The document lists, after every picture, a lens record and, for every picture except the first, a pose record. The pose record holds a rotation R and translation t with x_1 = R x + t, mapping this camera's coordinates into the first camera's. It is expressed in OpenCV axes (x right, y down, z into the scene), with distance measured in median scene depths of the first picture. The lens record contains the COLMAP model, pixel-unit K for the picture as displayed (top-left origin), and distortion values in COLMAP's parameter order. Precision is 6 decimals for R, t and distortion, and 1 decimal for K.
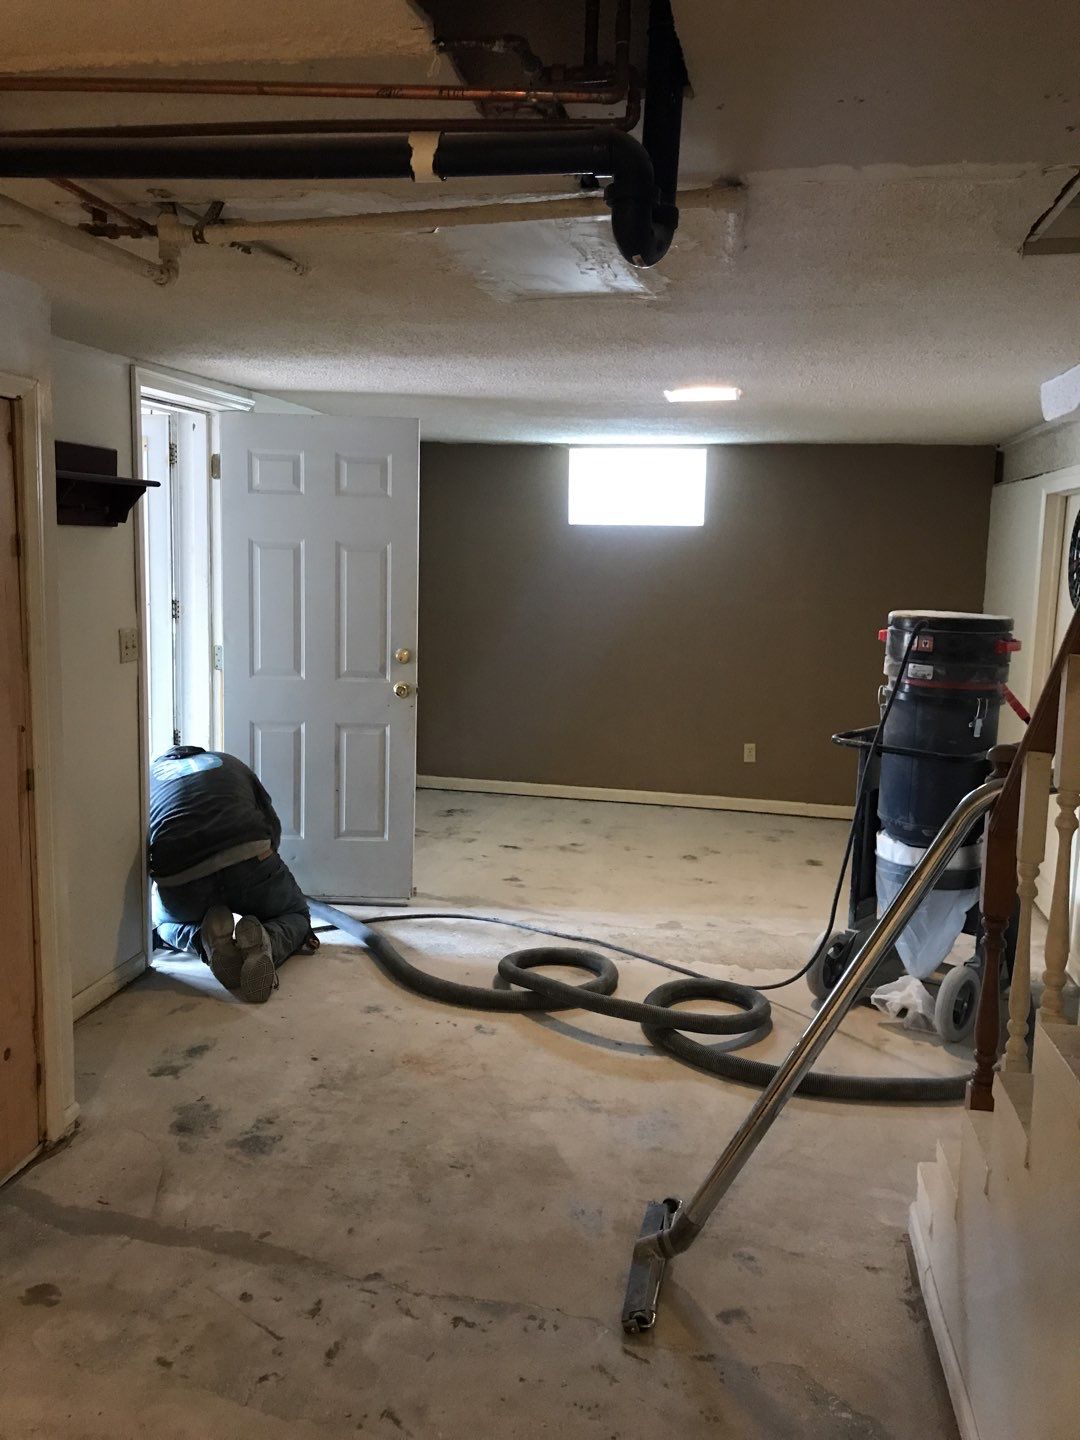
lens RADIAL K [[1159.1, 0, 540.0], [0, 1159.1, 720.0], [0, 0, 1]] dist [-0.004043, -0.006233]
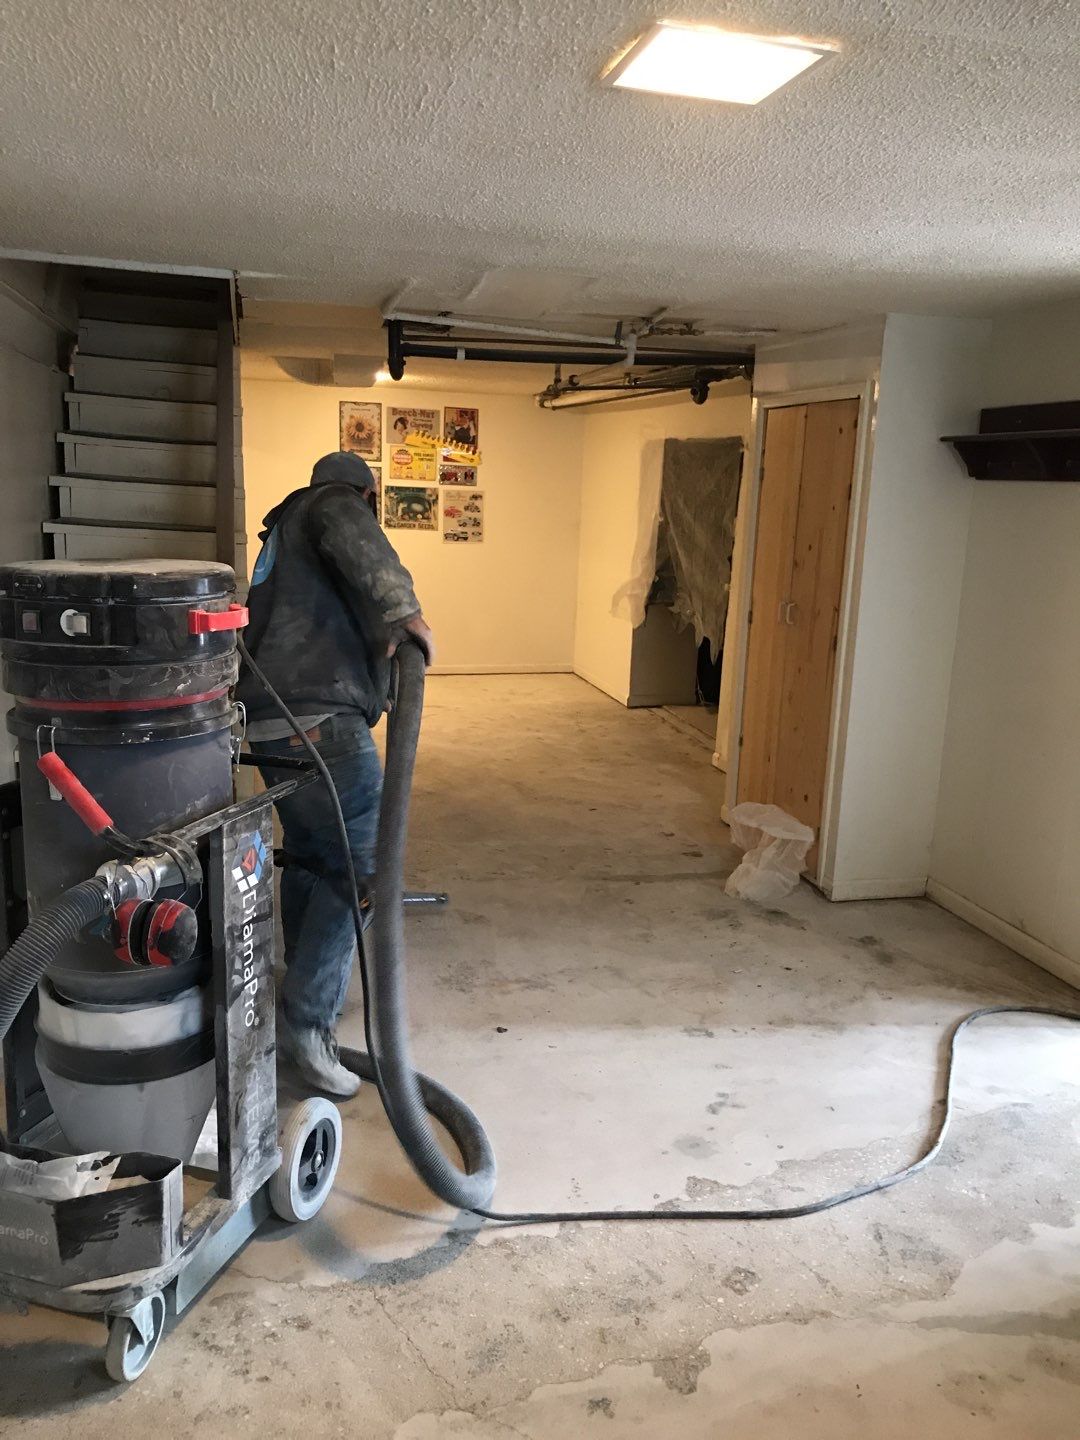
lens RADIAL K [[1148.9, 0, 589.7], [0, 1148.9, 727.6], [0, 0, 1]] dist [0.044779, -0.007654]
pose [[-0.889670, 0.037468, -0.455064, 0.293135], [-0.125554, 0.938135, 0.322706, -0.157491], [0.439003, 0.344237, -0.829926, 1.127715]]
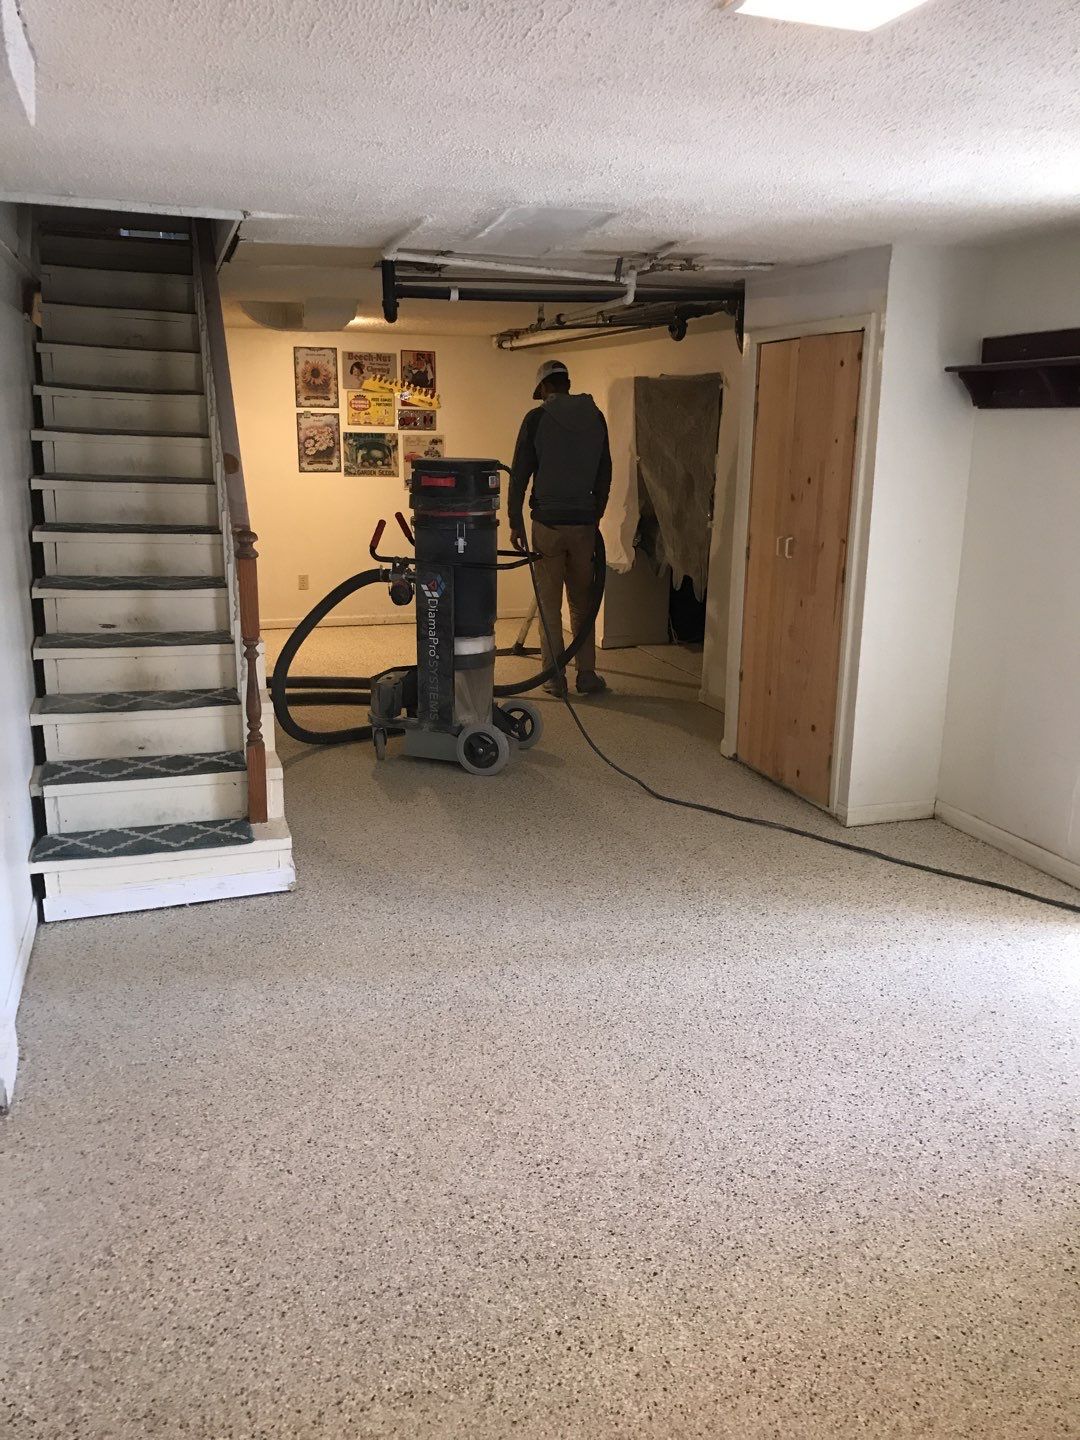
lens RADIAL K [[1147.2, 0, 589.6], [0, 1147.2, 711.1], [0, 0, 1]] dist [0.035170, -0.003617]
pose [[-0.857120, 0.089674, -0.507251, 0.348717], [-0.108276, 0.931367, 0.347608, -0.149023], [0.503609, 0.352864, -0.788584, 1.103075]]
